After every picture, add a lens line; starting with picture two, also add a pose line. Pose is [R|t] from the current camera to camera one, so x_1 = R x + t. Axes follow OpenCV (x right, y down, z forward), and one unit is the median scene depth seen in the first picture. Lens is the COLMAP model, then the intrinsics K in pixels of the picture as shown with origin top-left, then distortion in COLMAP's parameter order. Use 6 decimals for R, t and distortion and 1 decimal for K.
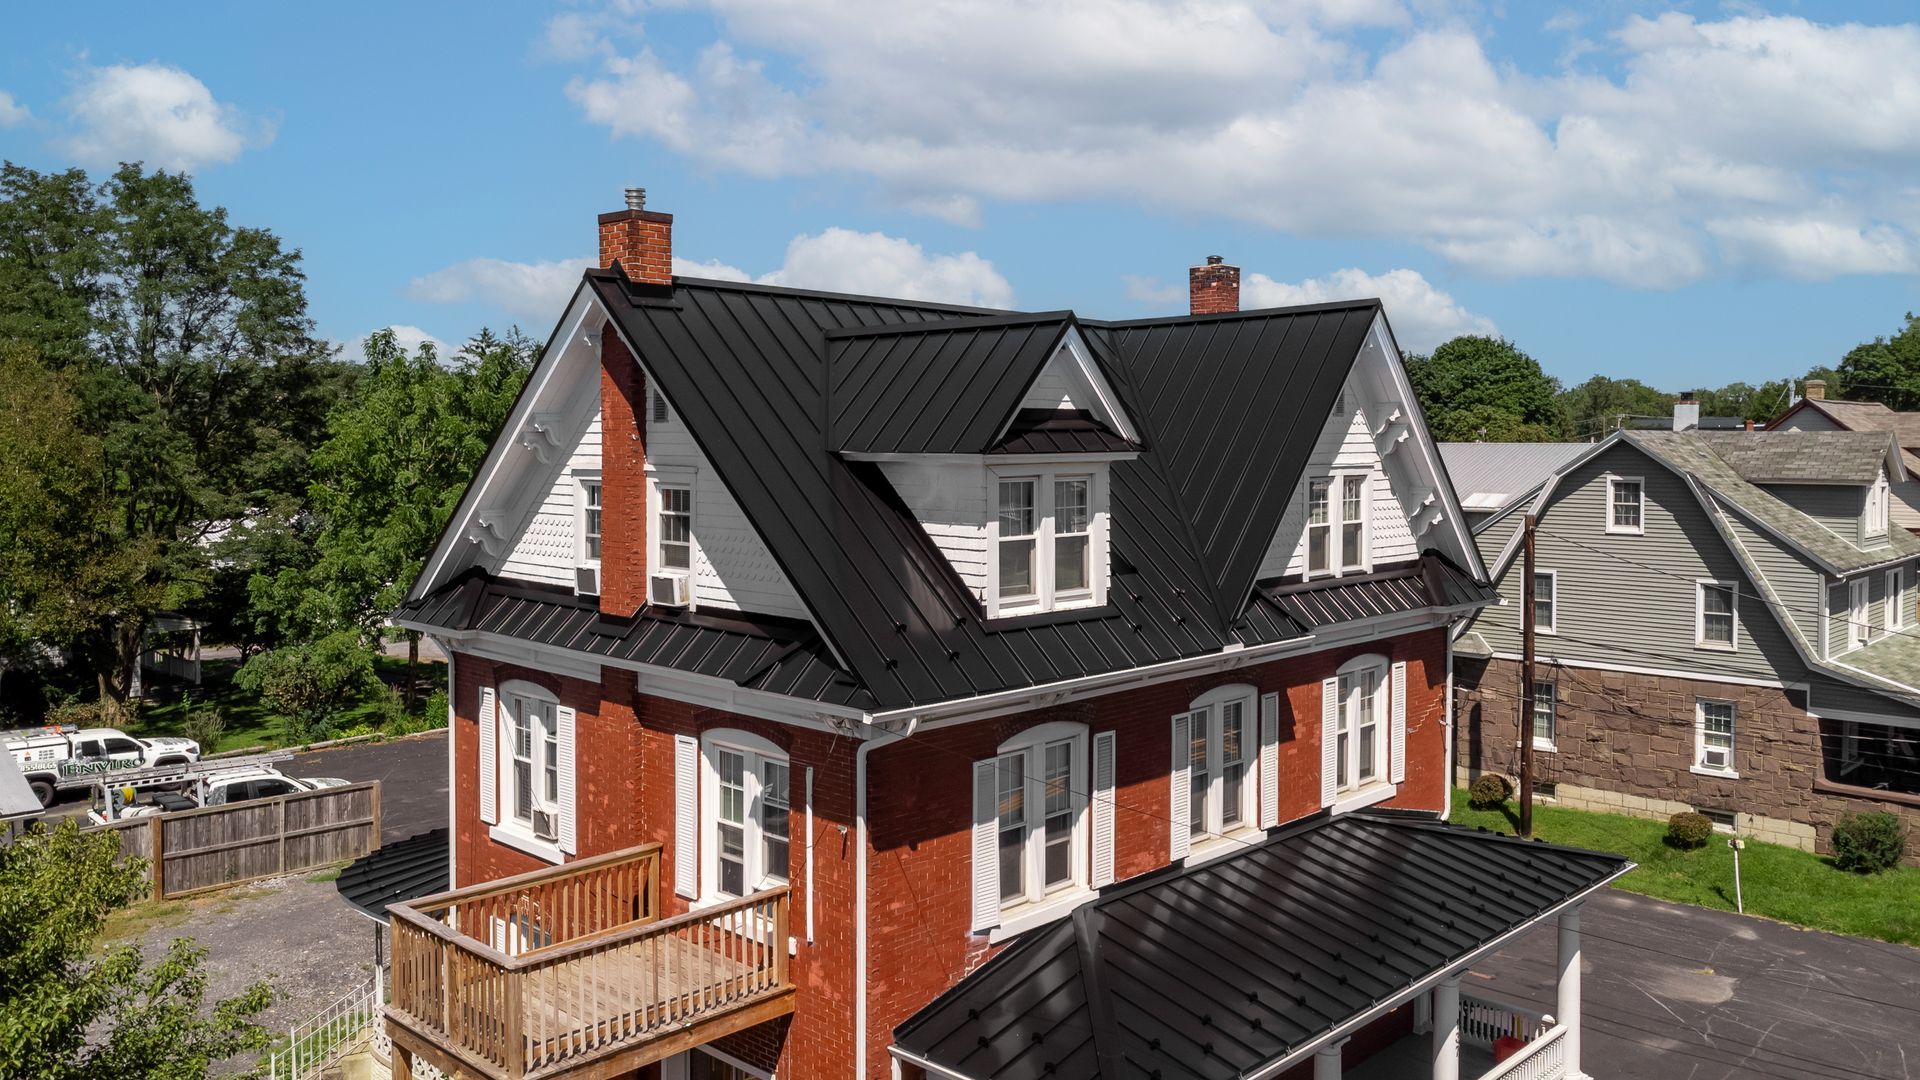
lens RADIAL K [[1389.3, 0, 962.9], [0, 1389.3, 532.2], [0, 0, 1]] dist [0.040894, -0.039264]
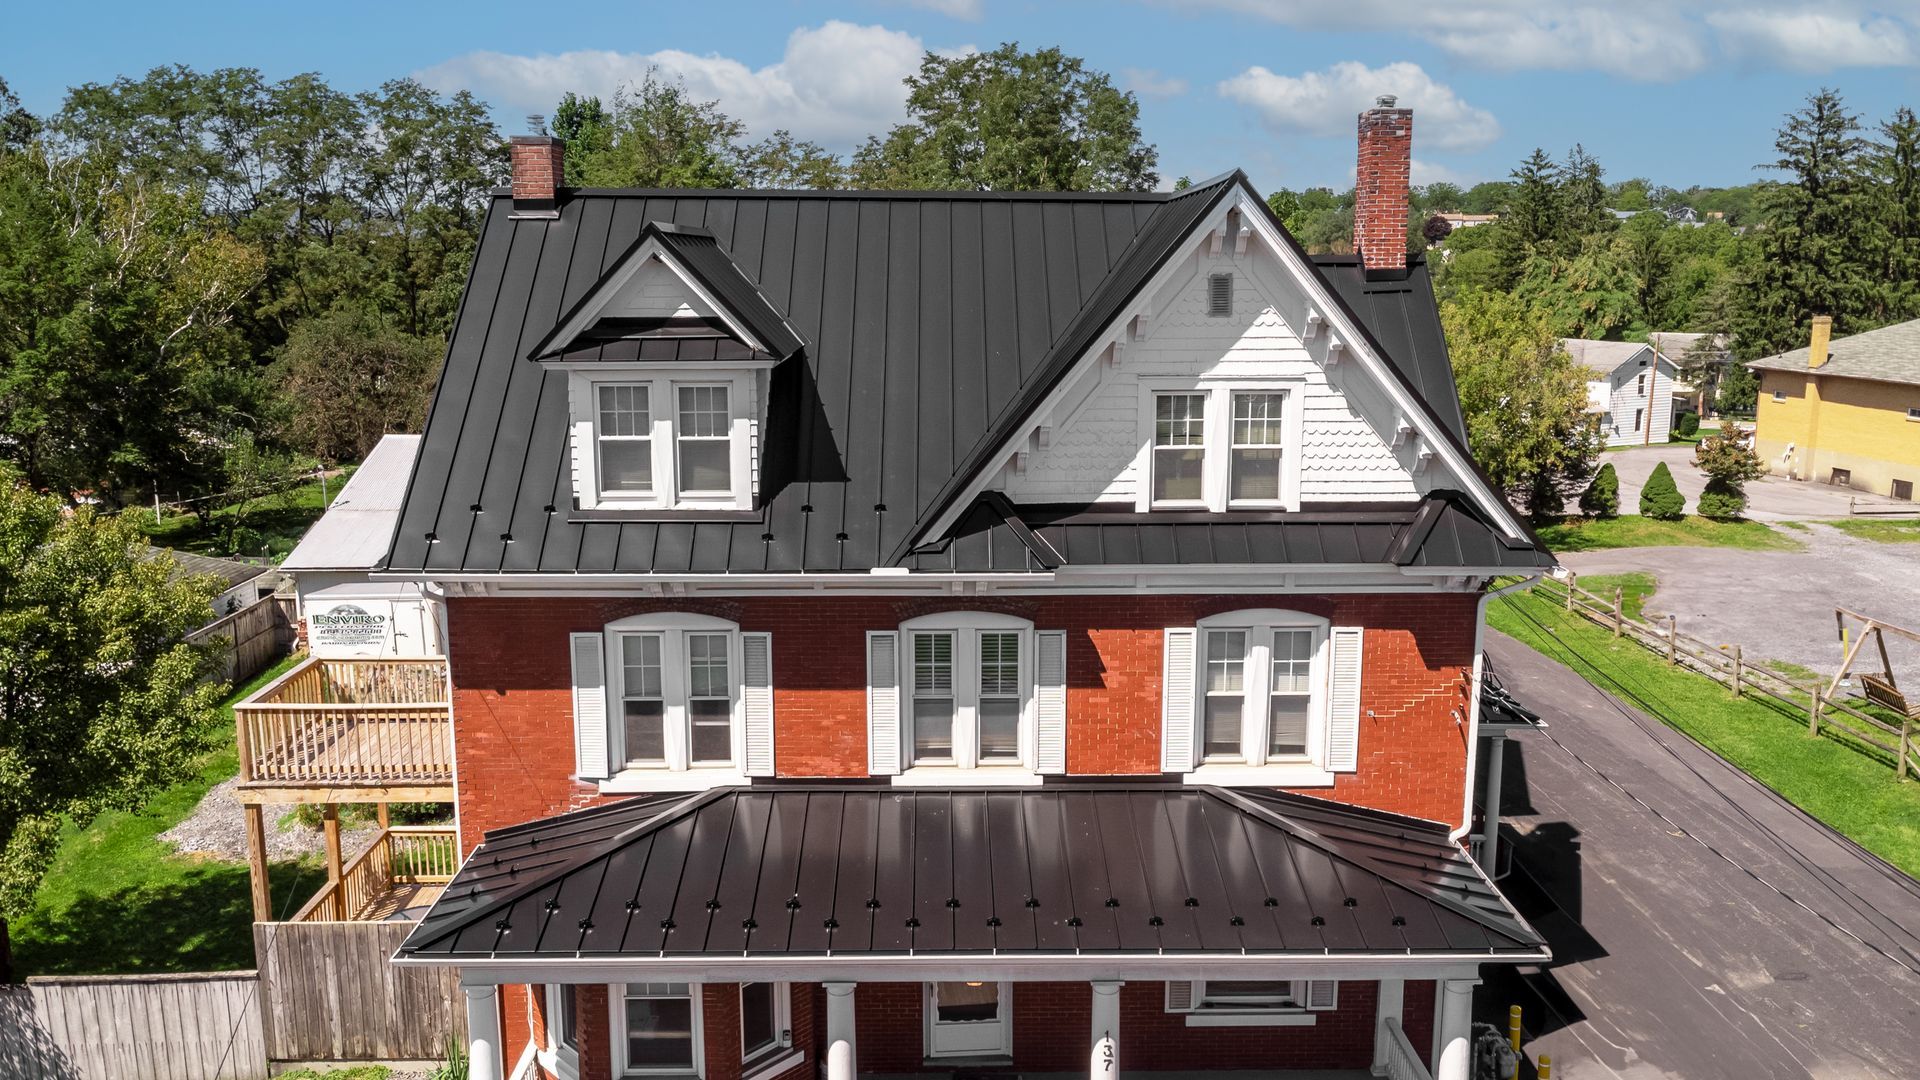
lens RADIAL K [[1389.3, 0, 952.5], [0, 1389.3, 542.6], [0, 0, 1]] dist [0.040894, -0.039264]
pose [[0.725542, 0.134370, -0.674932, 0.762373], [-0.046094, 0.988039, 0.147155, -0.068365], [0.686633, -0.075657, 0.723057, 0.306538]]
